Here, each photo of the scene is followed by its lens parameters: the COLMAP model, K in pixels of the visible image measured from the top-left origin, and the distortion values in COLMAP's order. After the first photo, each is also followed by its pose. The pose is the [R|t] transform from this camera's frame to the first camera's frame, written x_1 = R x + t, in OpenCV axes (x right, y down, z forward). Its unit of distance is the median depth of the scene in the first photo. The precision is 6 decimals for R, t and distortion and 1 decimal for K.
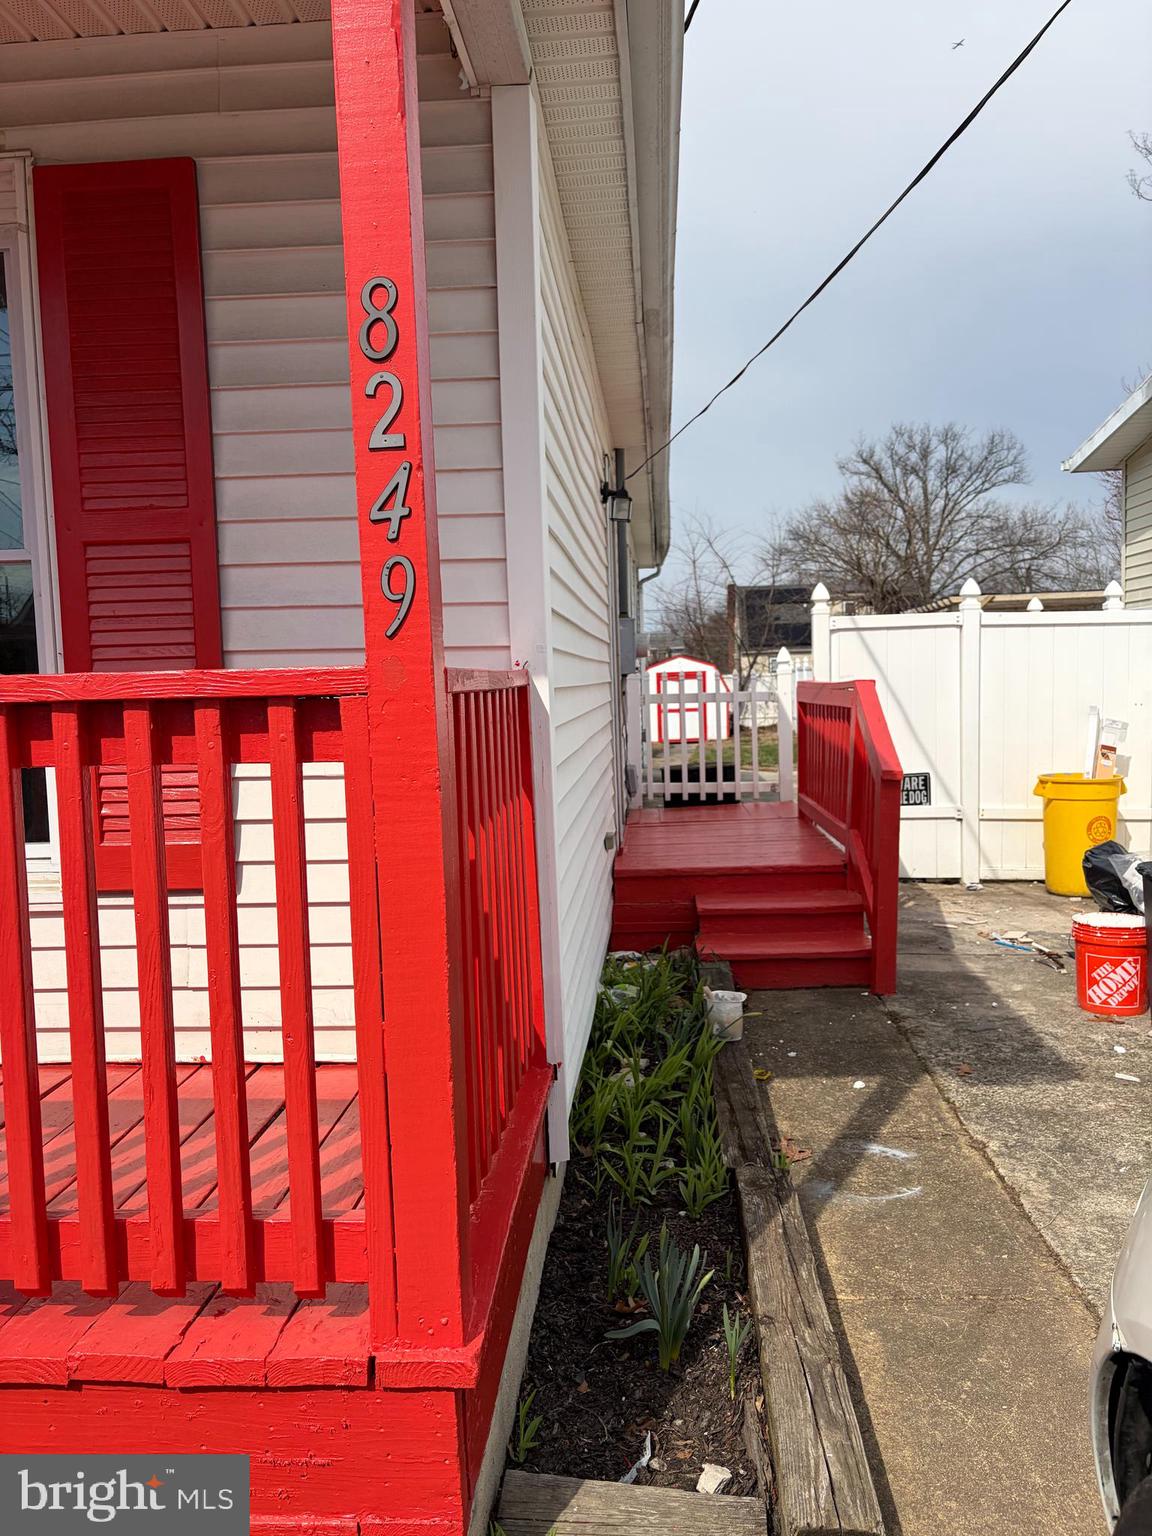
lens RADIAL K [[1106.0, 0, 576.0], [0, 1106.0, 768.0], [0, 0, 1]] dist [0.009142, -0.003520]
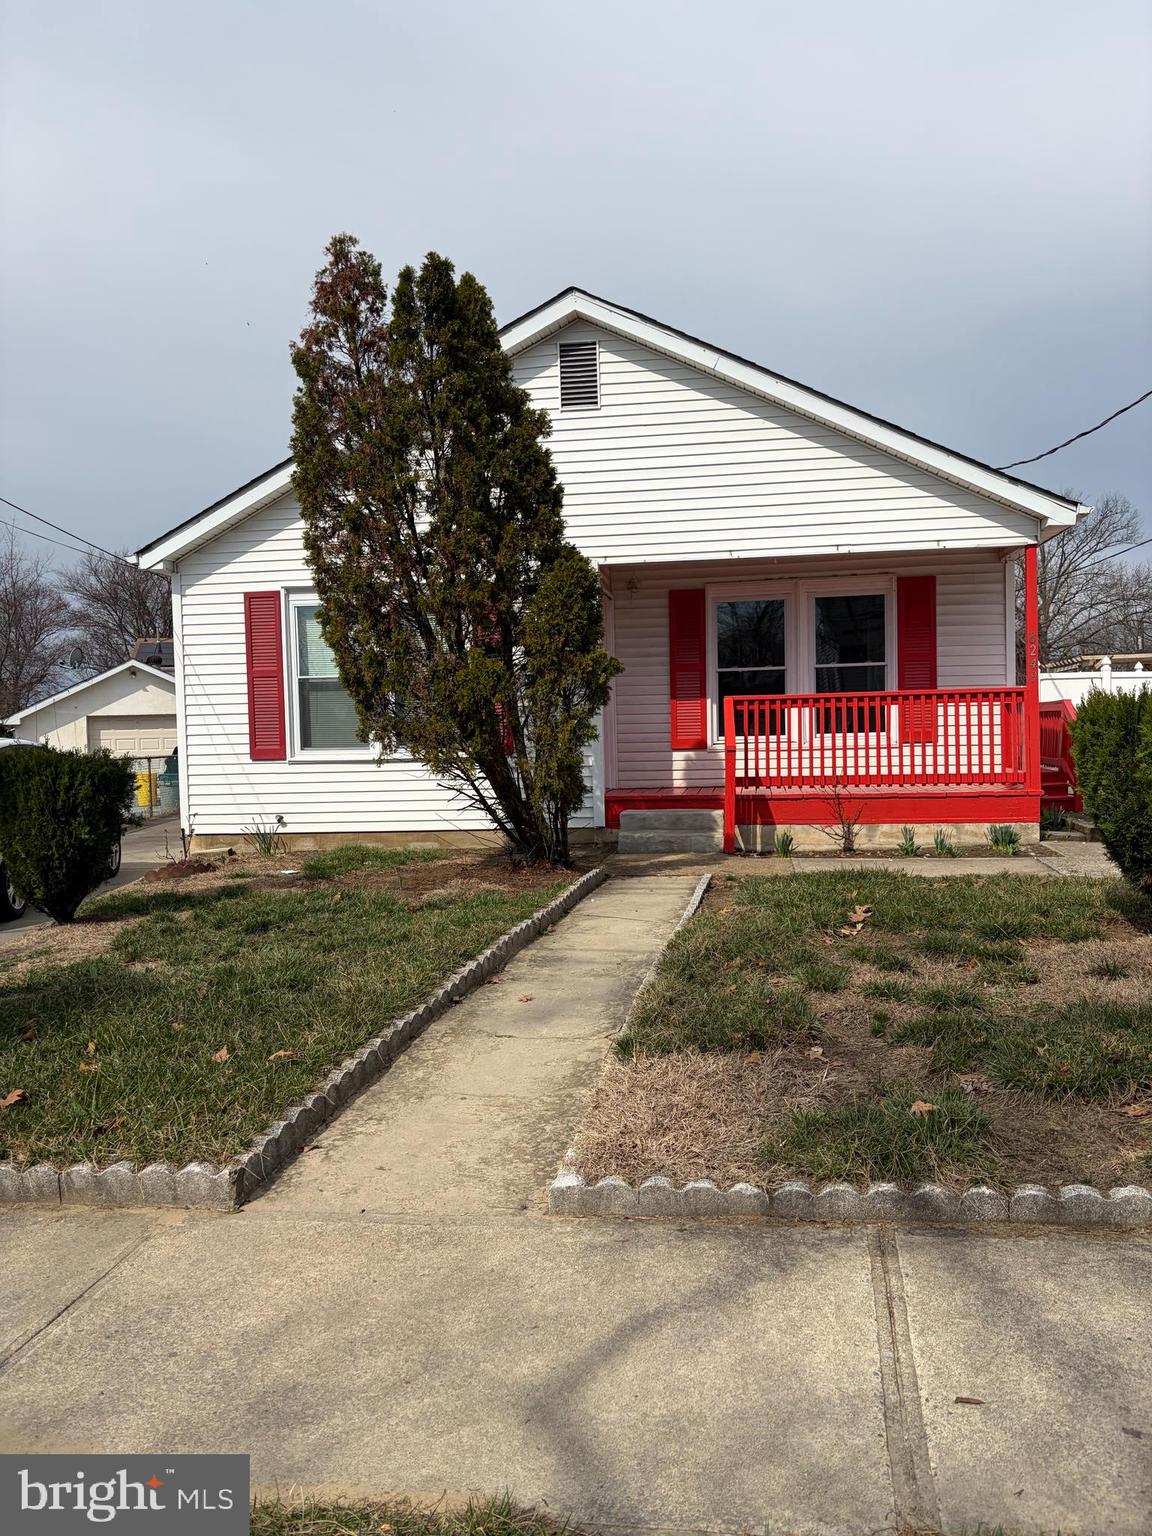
lens RADIAL K [[1106.0, 0, 576.0], [0, 1106.0, 768.0], [0, 0, 1]] dist [0.009142, -0.003520]
pose [[0.996282, 0.011434, -0.085384, -0.052473], [-0.014773, 0.999146, -0.038586, 0.015673], [0.084870, 0.039704, 0.995601, -0.132651]]
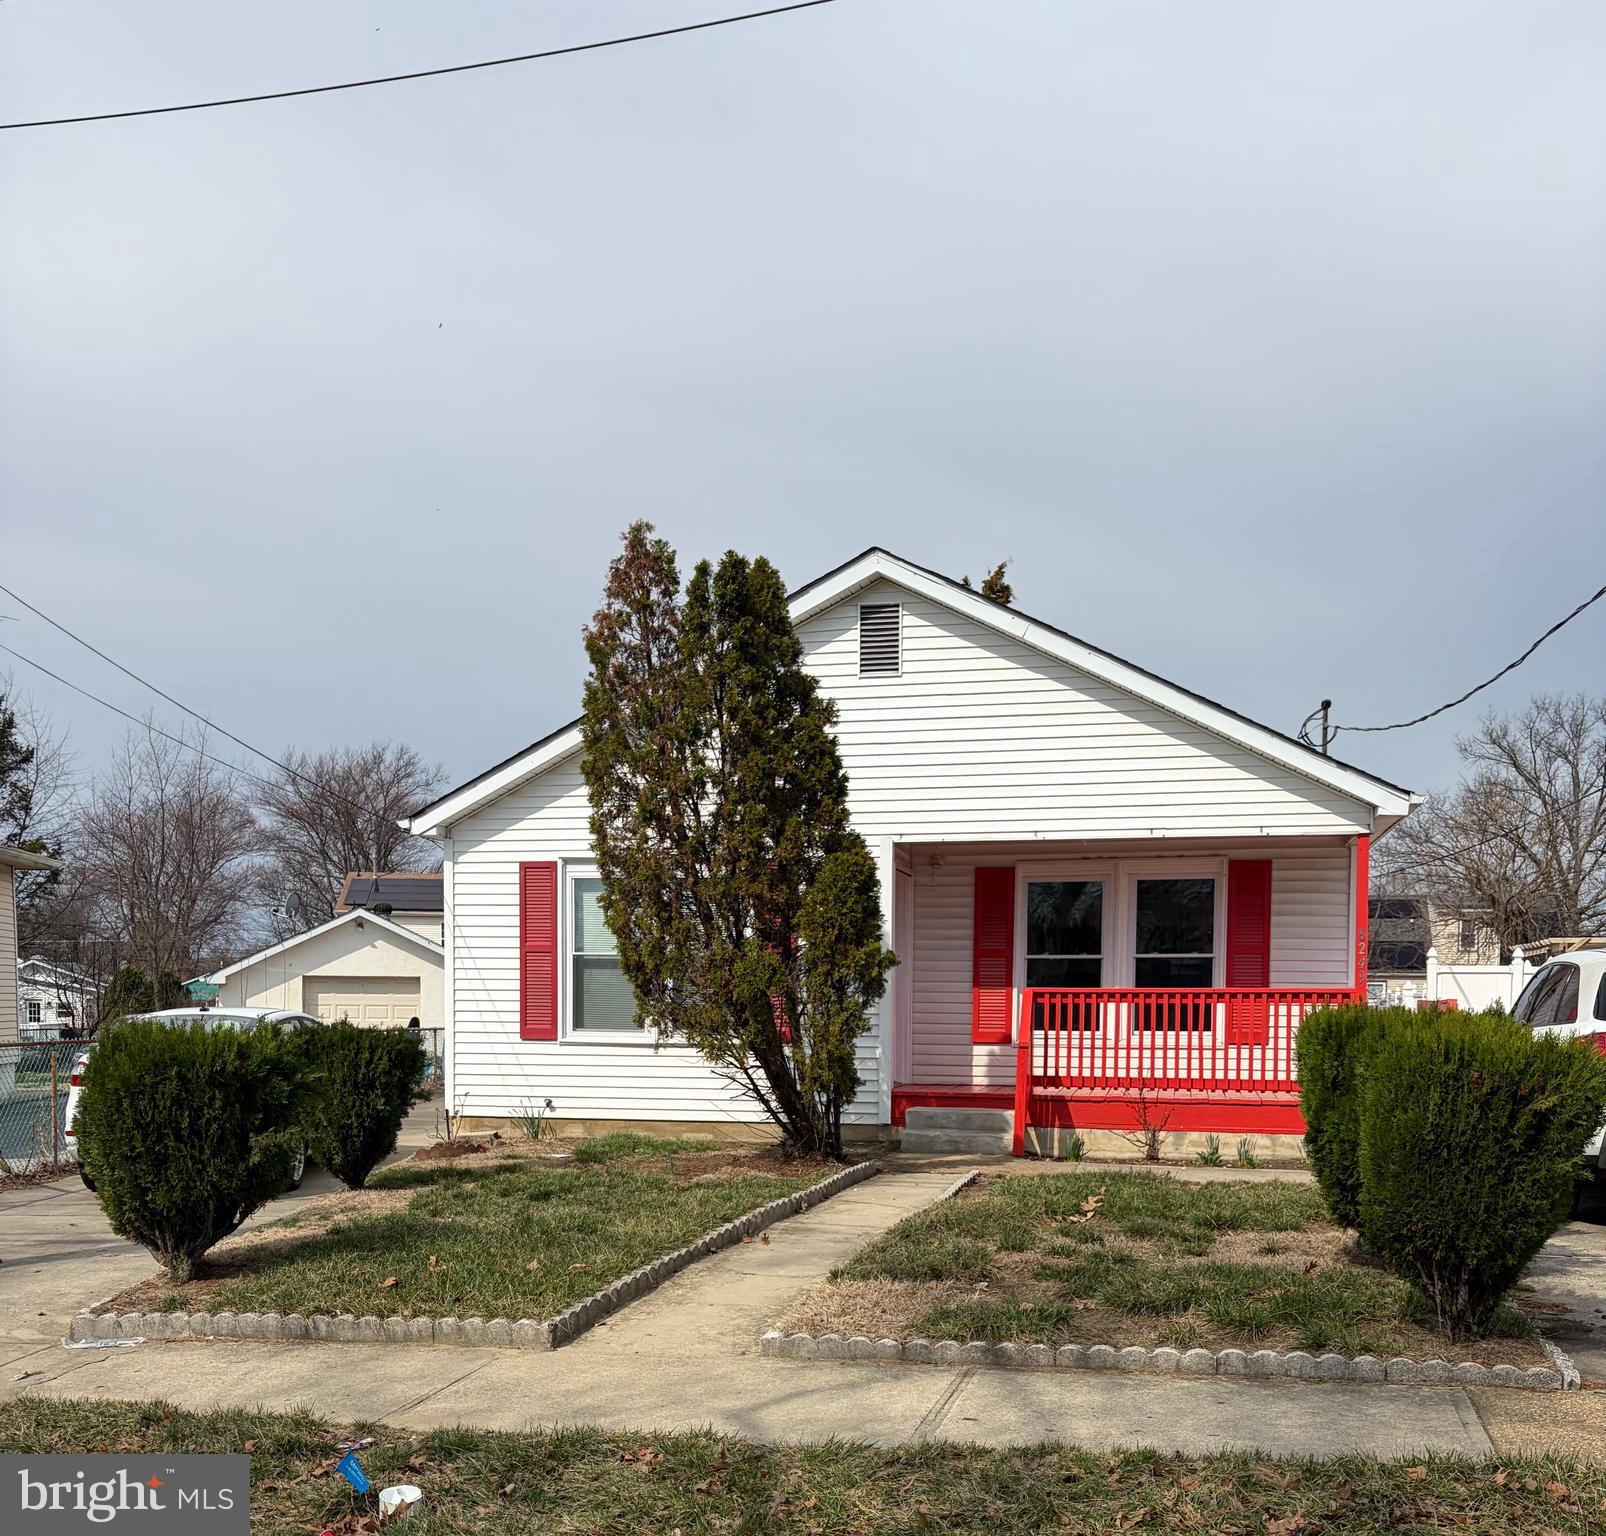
lens RADIAL K [[1537.3, 0, 778.8], [0, 1537.3, 1056.3], [0, 0, 1]] dist [0.038216, -0.096444]
pose [[0.983025, 0.045488, -0.177741, -0.040304], [-0.052656, 0.997970, -0.035822, 0.017089], [0.175751, 0.044573, 0.983425, -0.179661]]
